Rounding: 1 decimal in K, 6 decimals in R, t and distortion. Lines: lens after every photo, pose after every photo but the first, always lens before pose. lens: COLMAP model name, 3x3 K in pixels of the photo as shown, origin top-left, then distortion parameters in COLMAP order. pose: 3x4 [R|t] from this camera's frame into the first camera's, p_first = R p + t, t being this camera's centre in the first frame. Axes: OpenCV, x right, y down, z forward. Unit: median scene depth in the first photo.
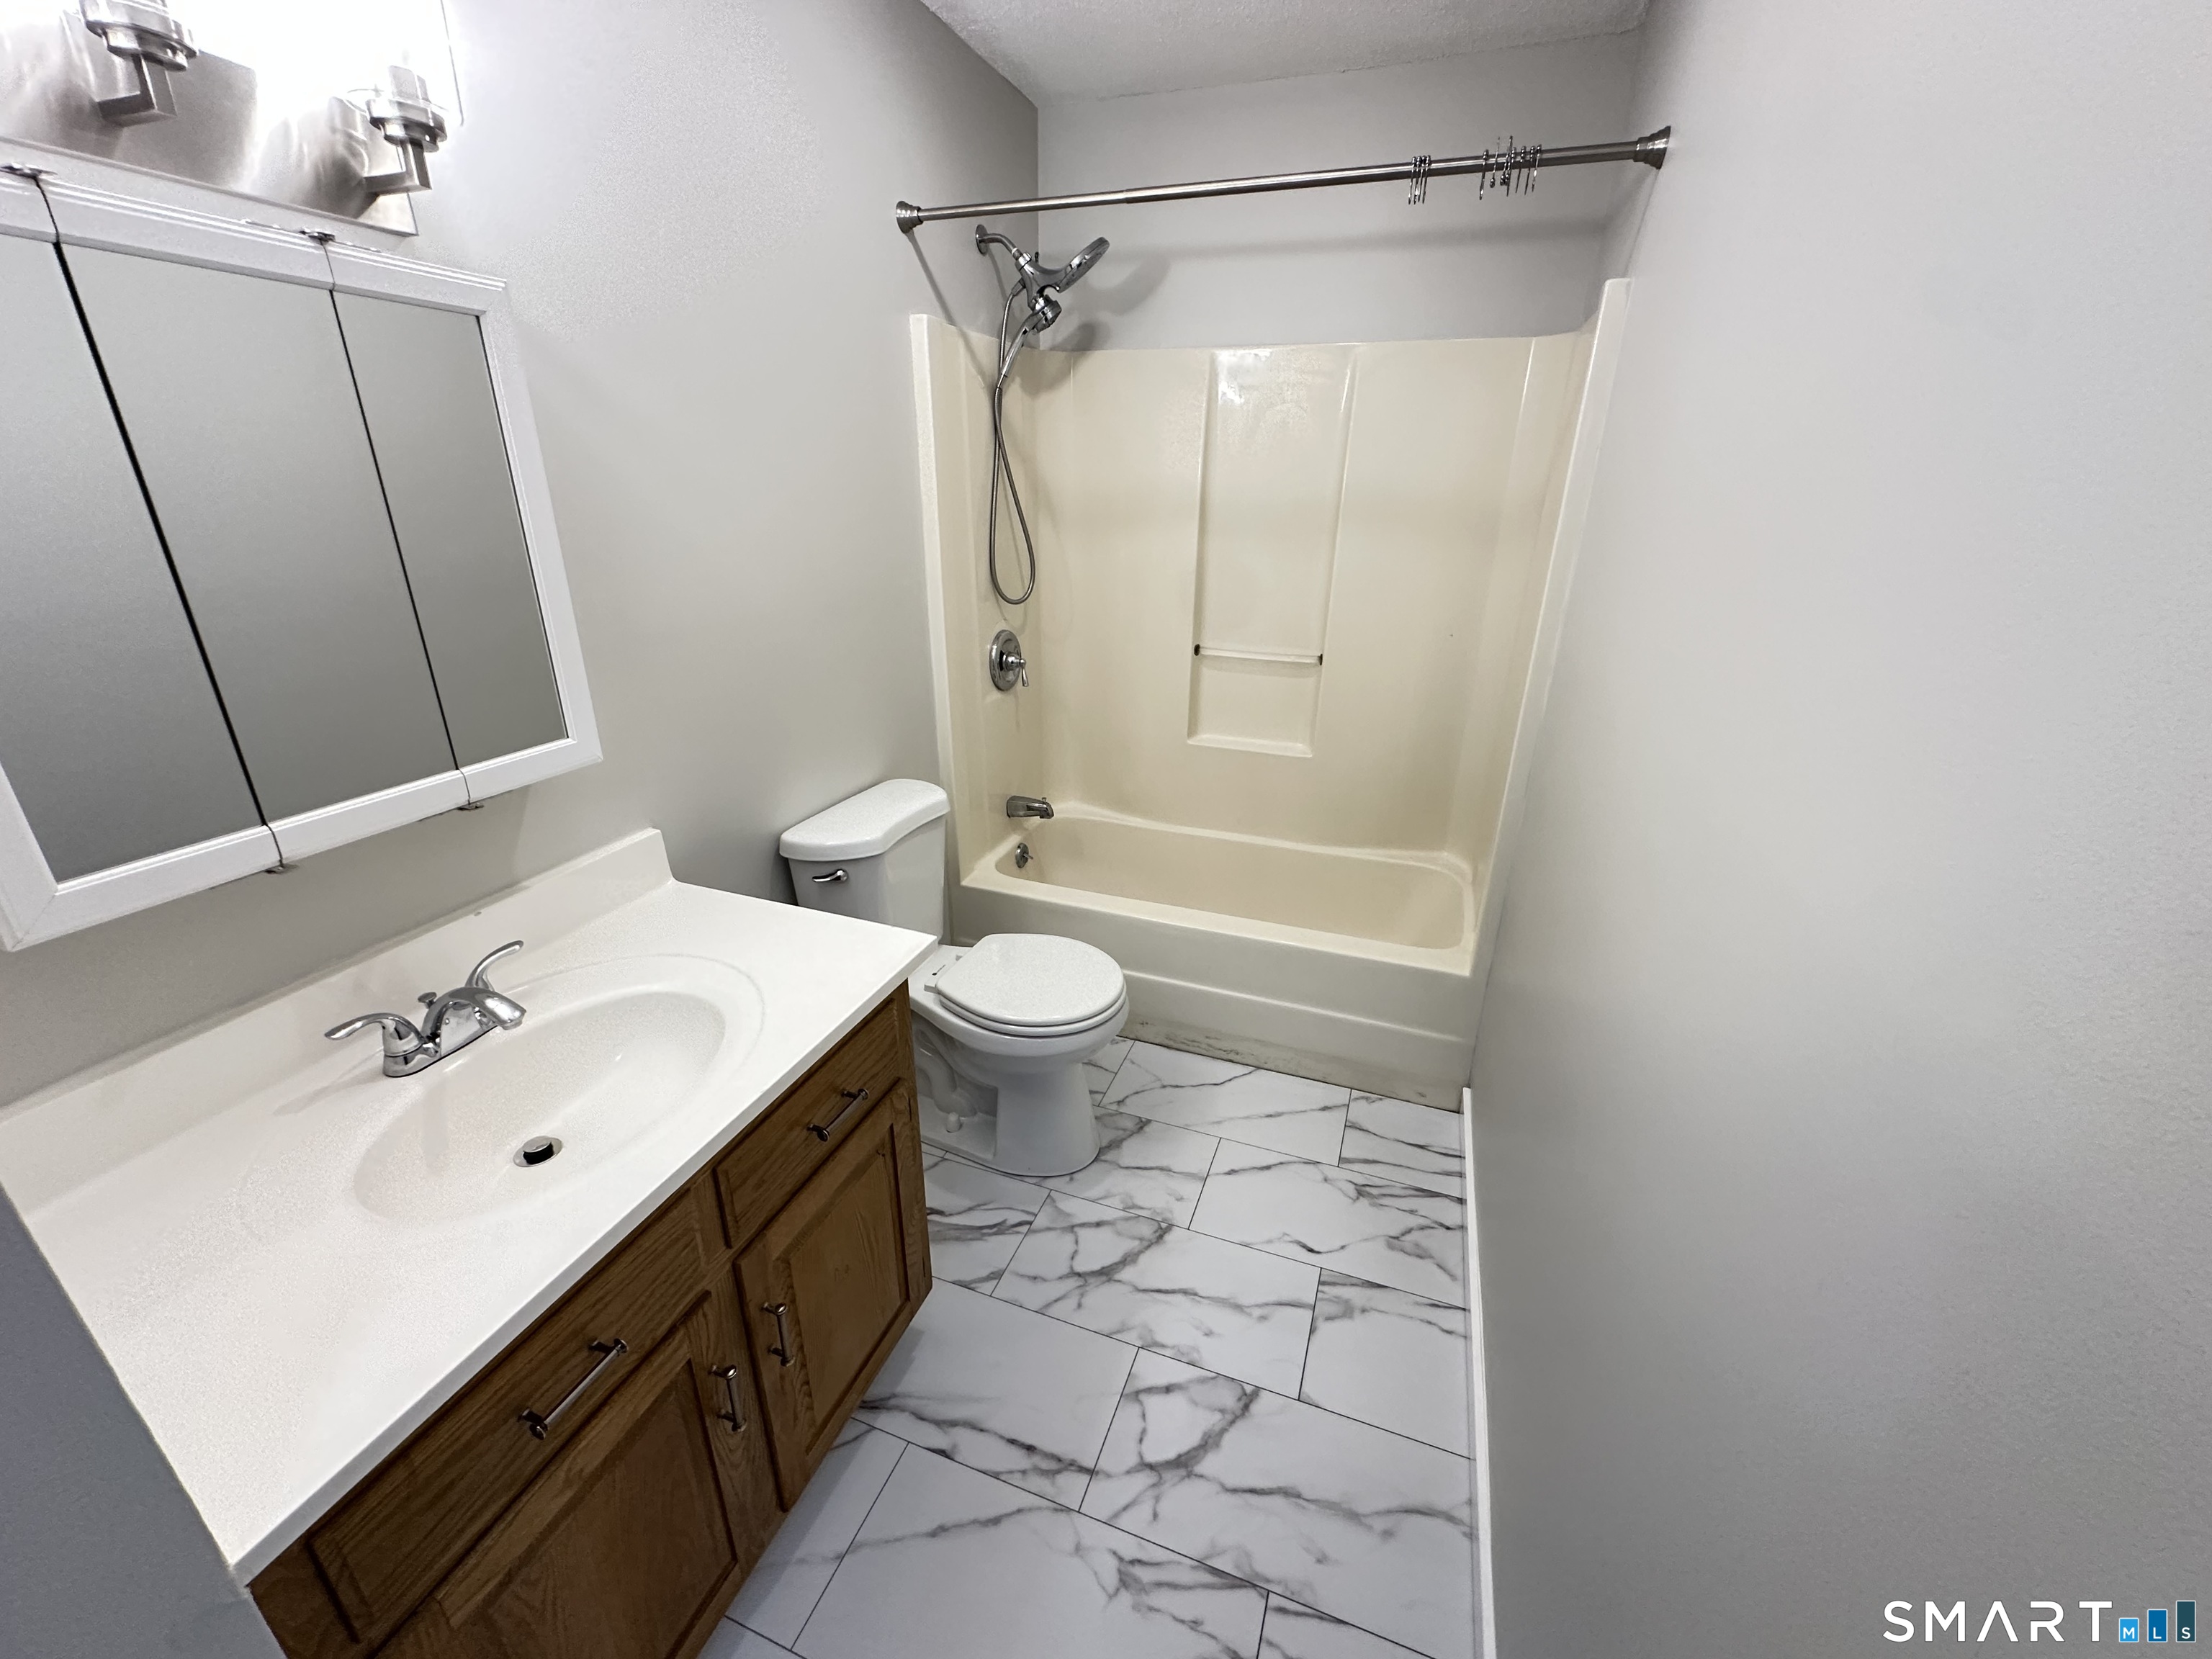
lens RADIAL K [[881.6, 0, 1105.0], [0, 881.6, 832.1], [0, 0, 1]] dist [-0.004299, 0.000318]
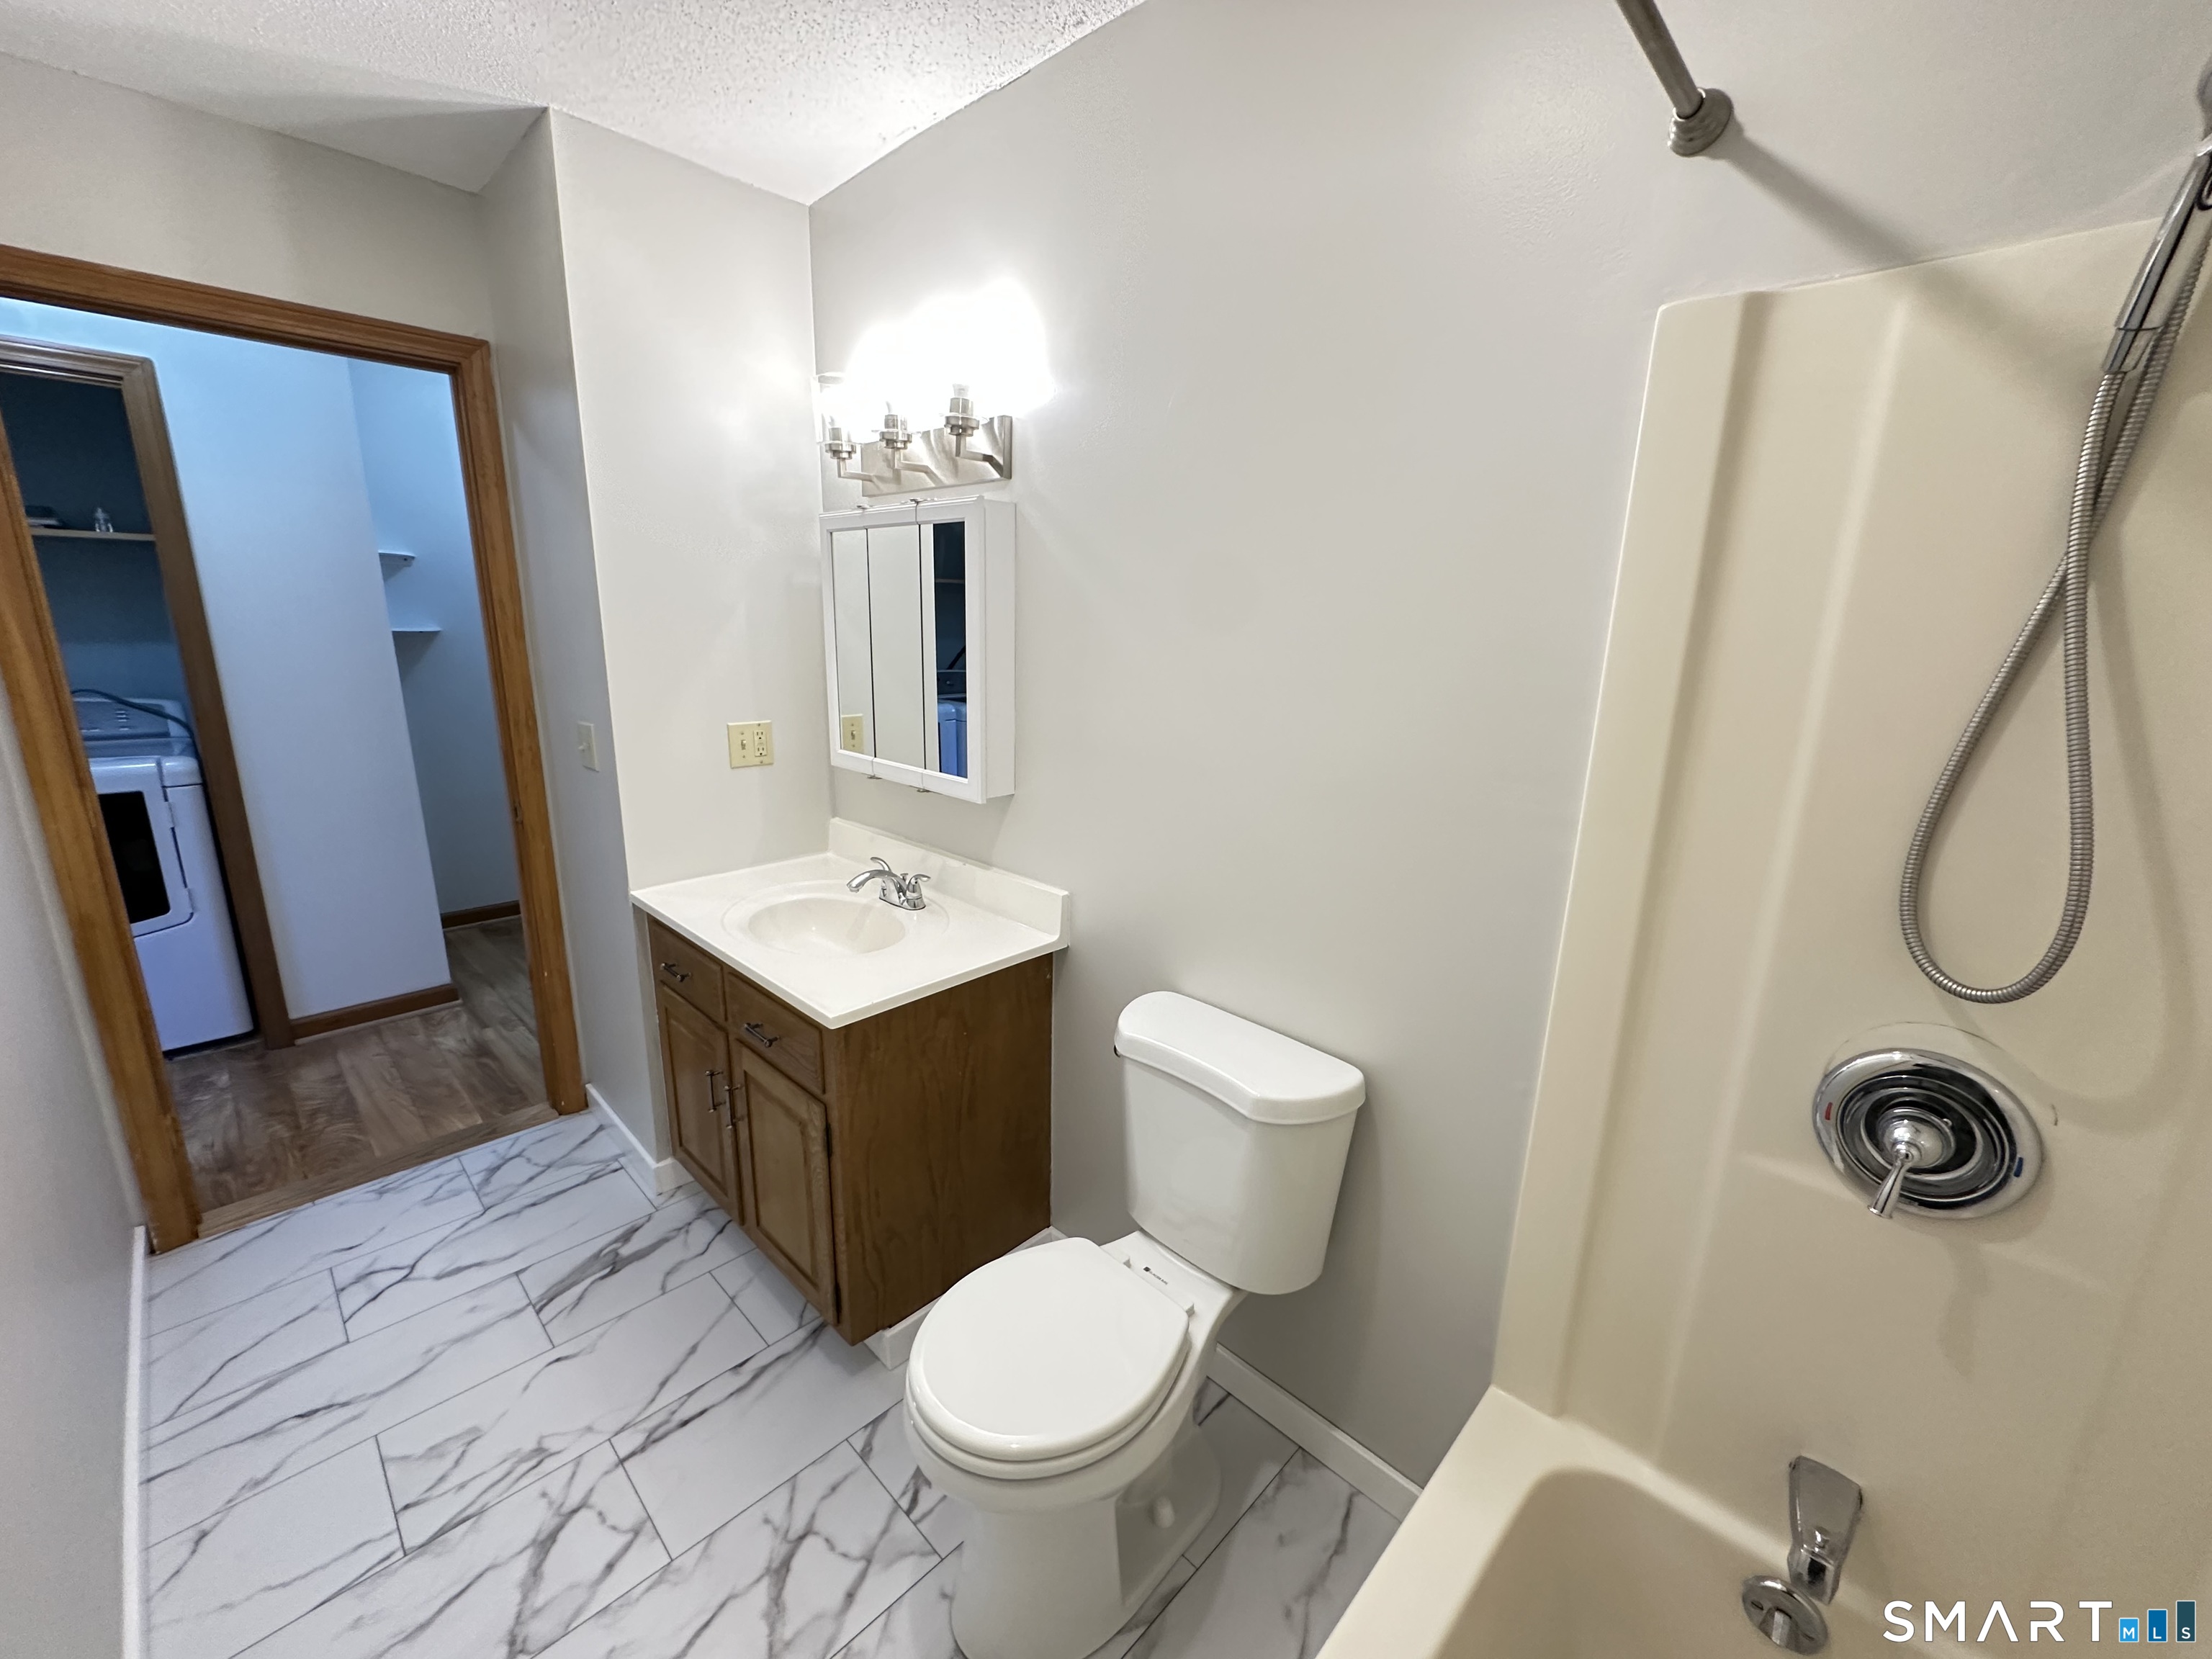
lens RADIAL K [[881.6, 0, 1107.9], [0, 881.6, 829.7], [0, 0, 1]] dist [-0.004299, 0.000318]
pose [[-0.401863, 0.191712, -0.895406, 0.500481], [-0.371612, 0.859553, 0.350817, -0.491999], [0.836905, 0.473724, -0.274180, 1.251953]]
